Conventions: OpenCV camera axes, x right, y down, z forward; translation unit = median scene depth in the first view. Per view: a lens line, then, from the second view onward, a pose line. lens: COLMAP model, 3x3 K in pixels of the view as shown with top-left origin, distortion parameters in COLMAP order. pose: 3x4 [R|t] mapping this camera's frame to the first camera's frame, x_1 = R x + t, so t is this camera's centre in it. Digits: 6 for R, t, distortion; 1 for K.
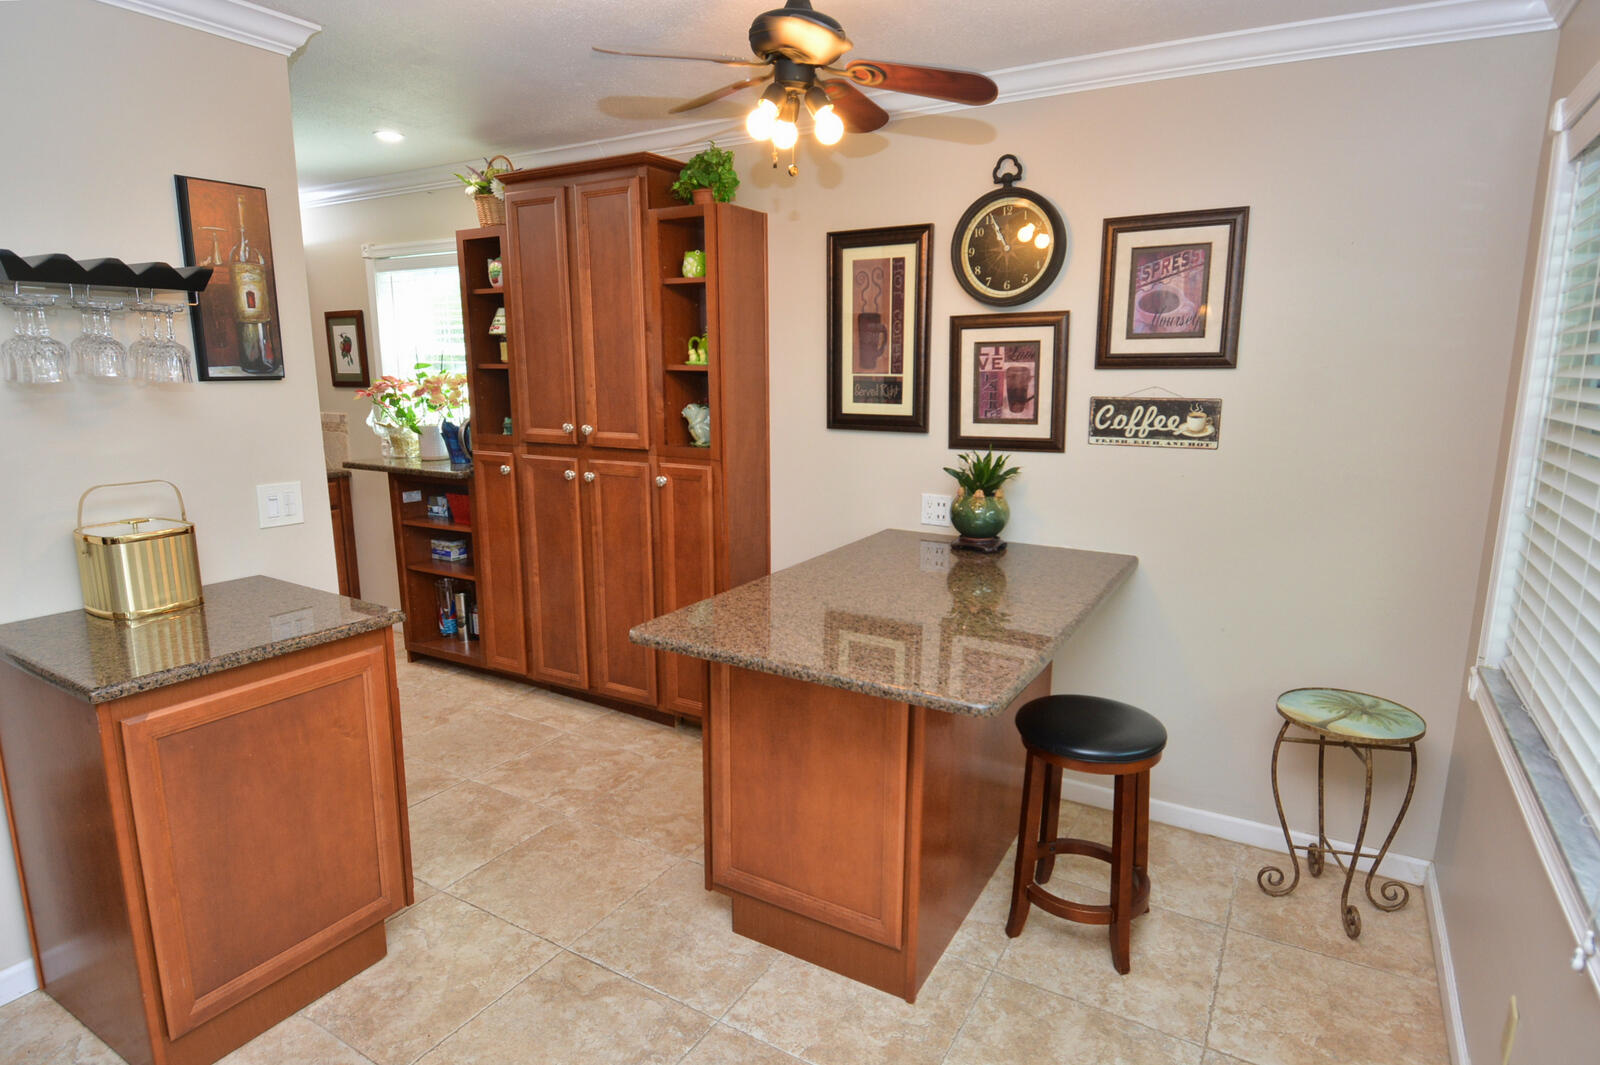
lens RADIAL K [[874.9, 0, 806.0], [0, 874.9, 531.0], [0, 0, 1]] dist [0.018928, -0.031777]
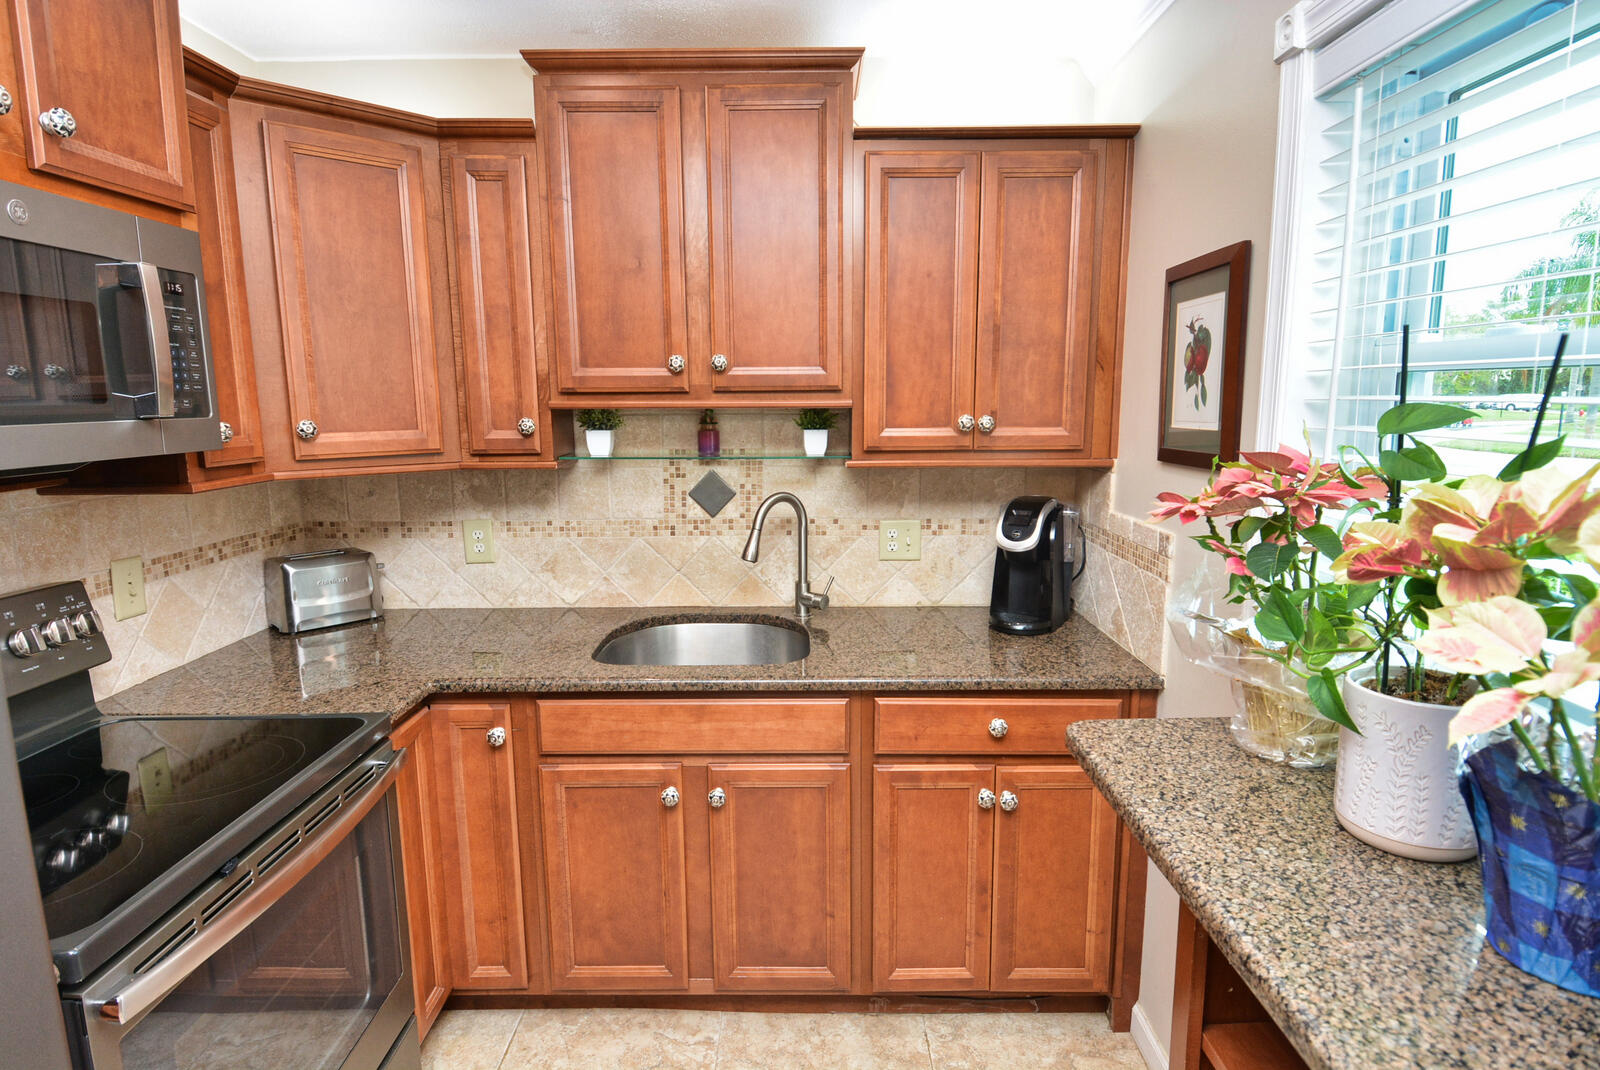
lens RADIAL K [[845.5, 0, 805.4], [0, 845.5, 533.9], [0, 0, 1]] dist [0.018622, -0.028040]
pose [[0.512156, 0.130345, -0.848944, -0.496479], [-0.154138, 0.986319, 0.058448, -0.220111], [0.844948, 0.100920, 0.525240, 1.133768]]
